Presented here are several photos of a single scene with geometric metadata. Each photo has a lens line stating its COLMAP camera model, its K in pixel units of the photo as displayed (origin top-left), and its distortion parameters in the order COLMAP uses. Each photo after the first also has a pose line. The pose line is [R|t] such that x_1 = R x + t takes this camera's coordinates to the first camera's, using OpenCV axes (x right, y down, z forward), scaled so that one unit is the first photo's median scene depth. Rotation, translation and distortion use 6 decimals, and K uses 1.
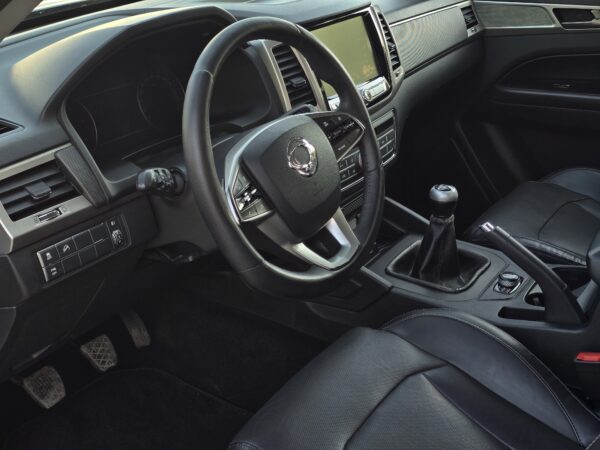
lens RADIAL K [[799.5, 0, 300.0], [0, 799.5, 225.0], [0, 0, 1]] dist [0.158321, -0.465764]
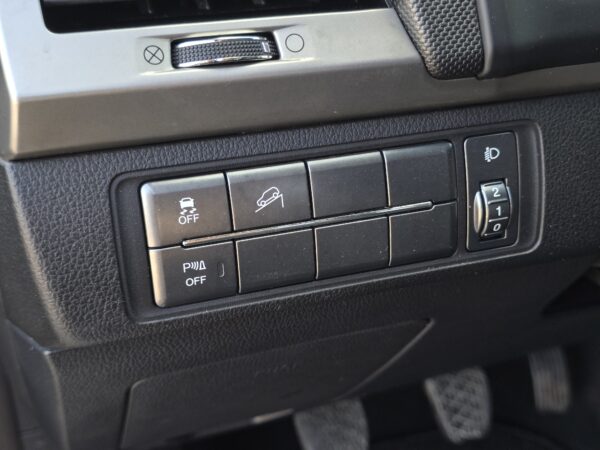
lens RADIAL K [[799.5, 0, 300.0], [0, 799.5, 225.0], [0, 0, 1]] dist [0.158321, -0.465764]
pose [[0.799076, 0.301767, -0.520013, -0.142137], [-0.256900, 0.953356, 0.158474, -0.005814], [0.543580, 0.006958, 0.839328, 0.760469]]
